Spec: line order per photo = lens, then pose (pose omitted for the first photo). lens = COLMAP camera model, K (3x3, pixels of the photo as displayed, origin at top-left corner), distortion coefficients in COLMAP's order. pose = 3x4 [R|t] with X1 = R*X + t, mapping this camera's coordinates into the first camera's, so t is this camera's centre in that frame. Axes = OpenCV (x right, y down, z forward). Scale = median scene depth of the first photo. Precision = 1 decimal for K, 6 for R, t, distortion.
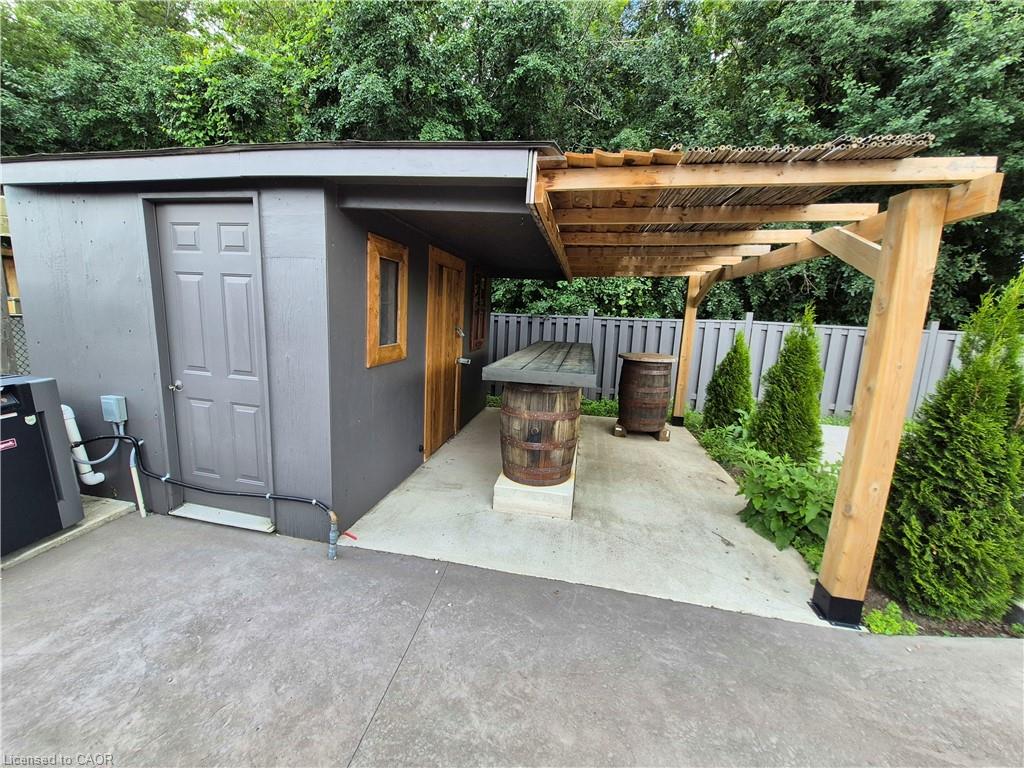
lens RADIAL K [[400.0, 0, 505.4], [0, 400.0, 381.6], [0, 0, 1]] dist [0.003259, 0.000437]
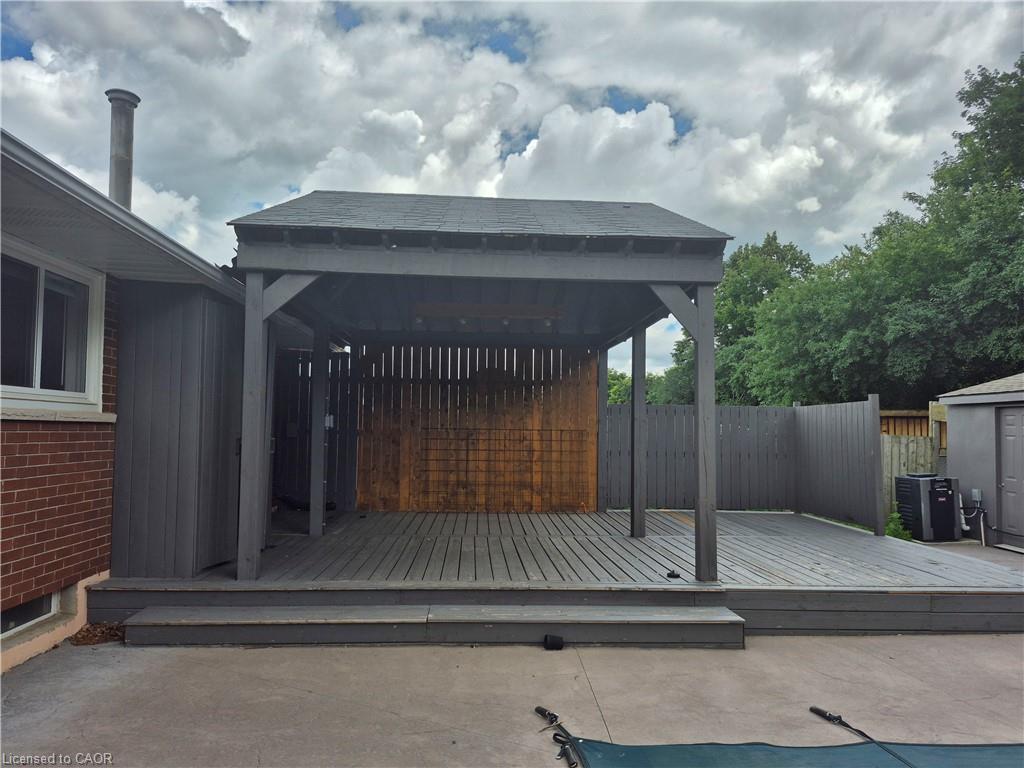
lens RADIAL K [[718.9, 0, 508.6], [0, 718.9, 388.2], [0, 0, 1]] dist [0.028544, 0.000119]
pose [[0.234293, -0.084539, -0.968483, 1.355115], [-0.180256, 0.975160, -0.128729, 0.268887], [0.955309, 0.204735, 0.213234, -1.403978]]
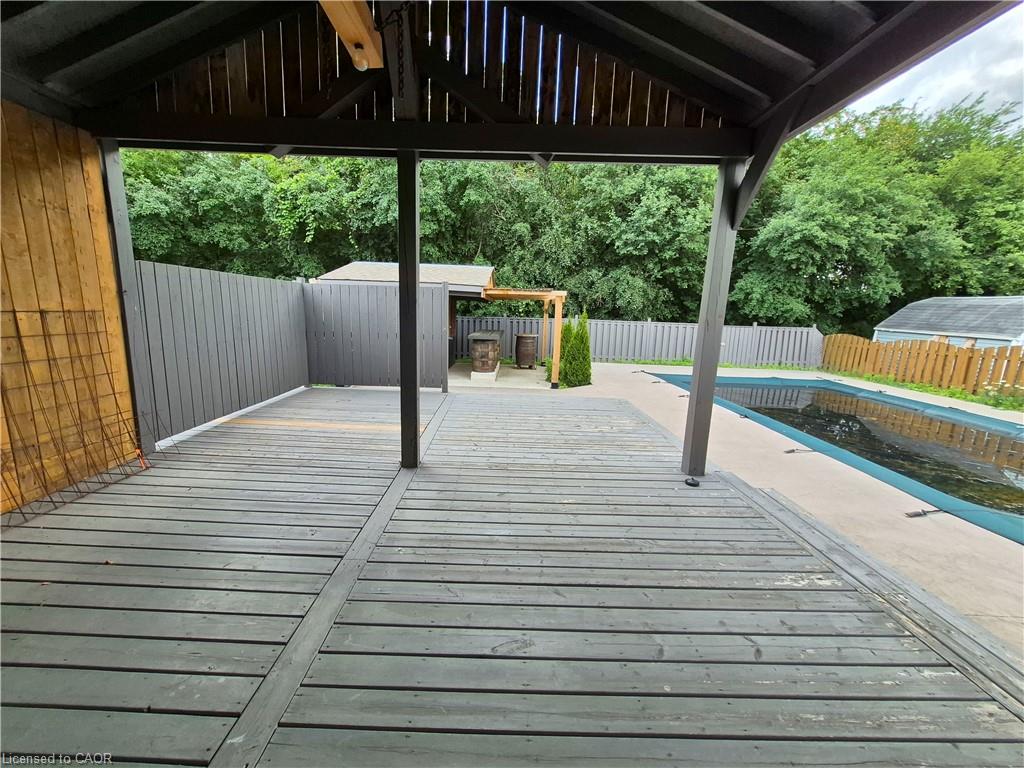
lens RADIAL K [[400.0, 0, 506.3], [0, 400.0, 378.0], [0, 0, 1]] dist [0.003259, 0.000437]
pose [[0.984909, -0.038097, 0.168827, -0.182272], [0.038501, 0.999258, 0.000879, 0.195817], [-0.168735, 0.005634, 0.985645, -1.377145]]
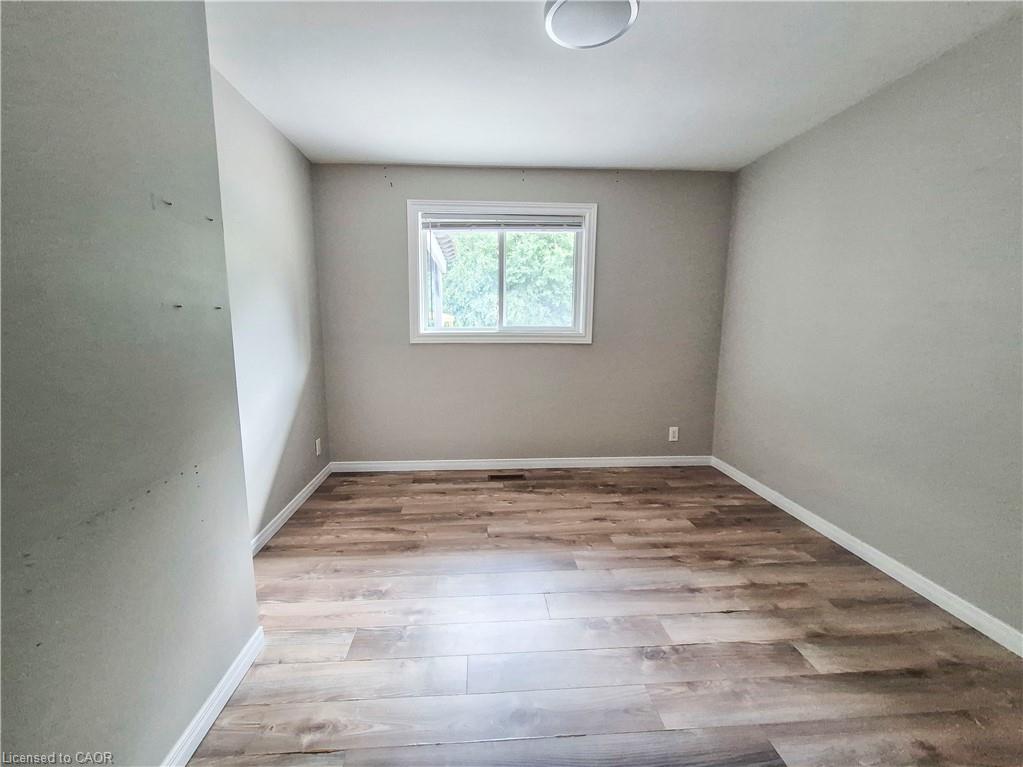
lens RADIAL K [[399.6, 0, 508.4], [0, 399.6, 382.4], [0, 0, 1]] dist [0.003259, 0.000437]
pose [[0.968956, -0.065847, 0.238304, 0.148429], [0.073130, 0.997083, -0.021840, 0.387862], [-0.236171, 0.038590, 0.970945, -2.380358]]
